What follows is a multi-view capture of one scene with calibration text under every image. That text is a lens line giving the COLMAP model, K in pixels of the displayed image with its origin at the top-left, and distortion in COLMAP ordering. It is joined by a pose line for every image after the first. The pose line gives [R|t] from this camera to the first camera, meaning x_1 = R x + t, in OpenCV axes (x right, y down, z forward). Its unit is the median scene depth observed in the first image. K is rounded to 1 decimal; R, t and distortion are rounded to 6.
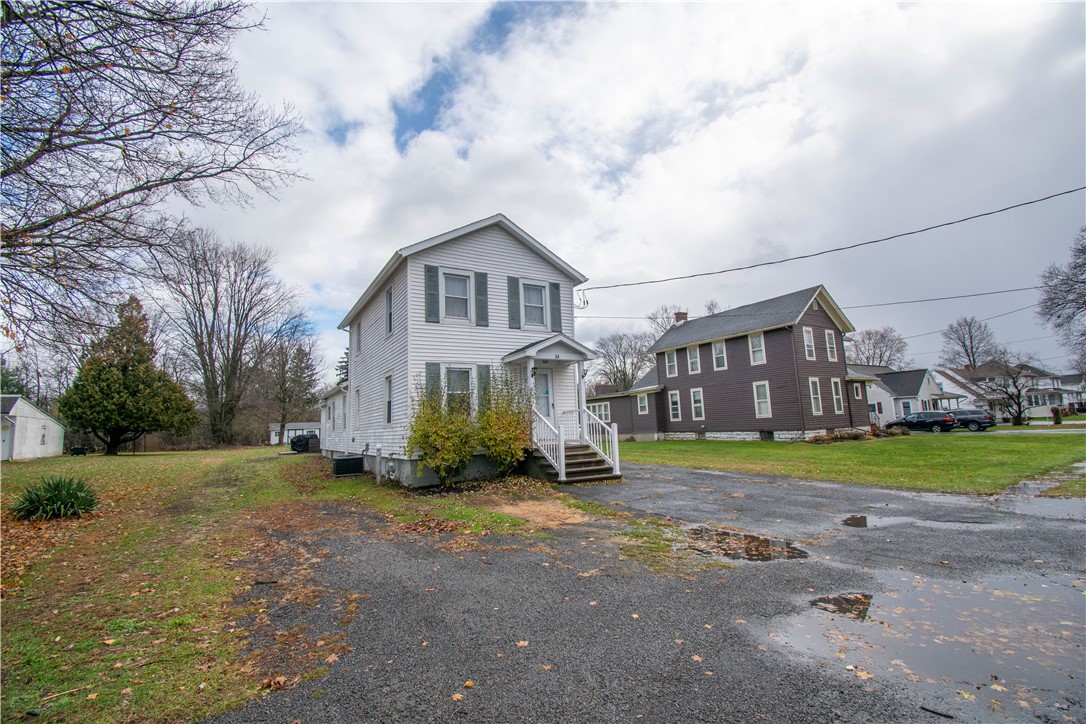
lens RADIAL K [[489.1, 0, 543.3], [0, 489.1, 360.2], [0, 0, 1]] dist [0.034992, -0.027864]
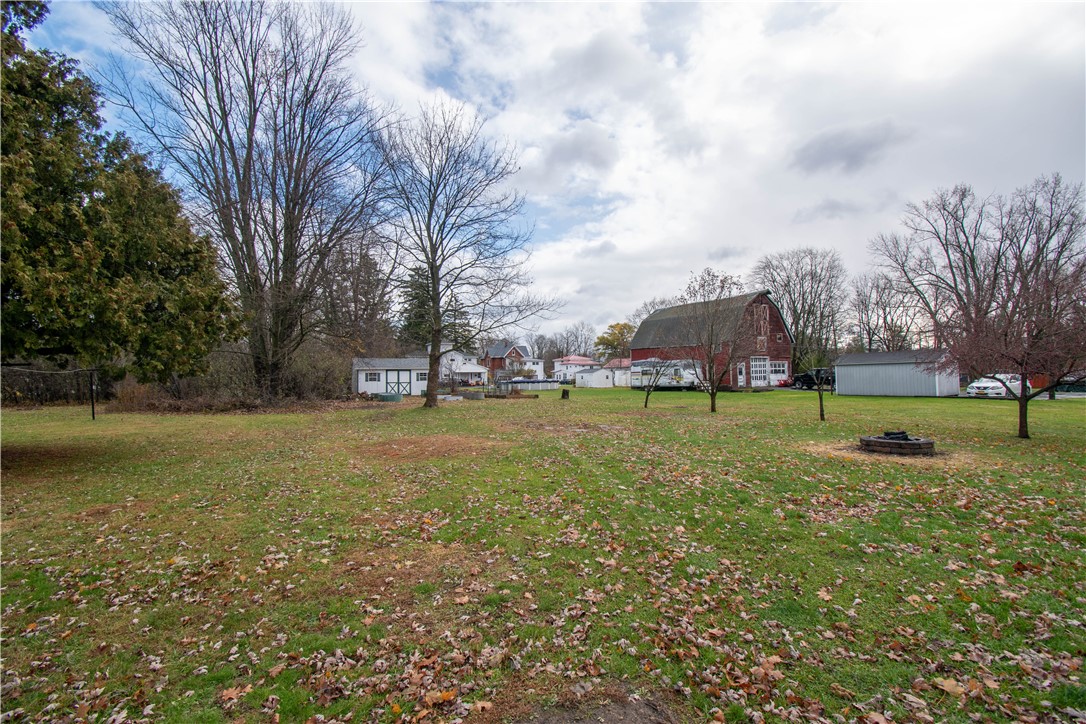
lens RADIAL K [[489.1, 0, 543.3], [0, 489.1, 360.2], [0, 0, 1]] dist [0.034992, -0.027864]
pose [[0.999023, 0.022833, -0.037835, -0.381793], [-0.018746, 0.994290, 0.105051, 0.080889], [0.040018, -0.104239, 0.993747, 0.543217]]
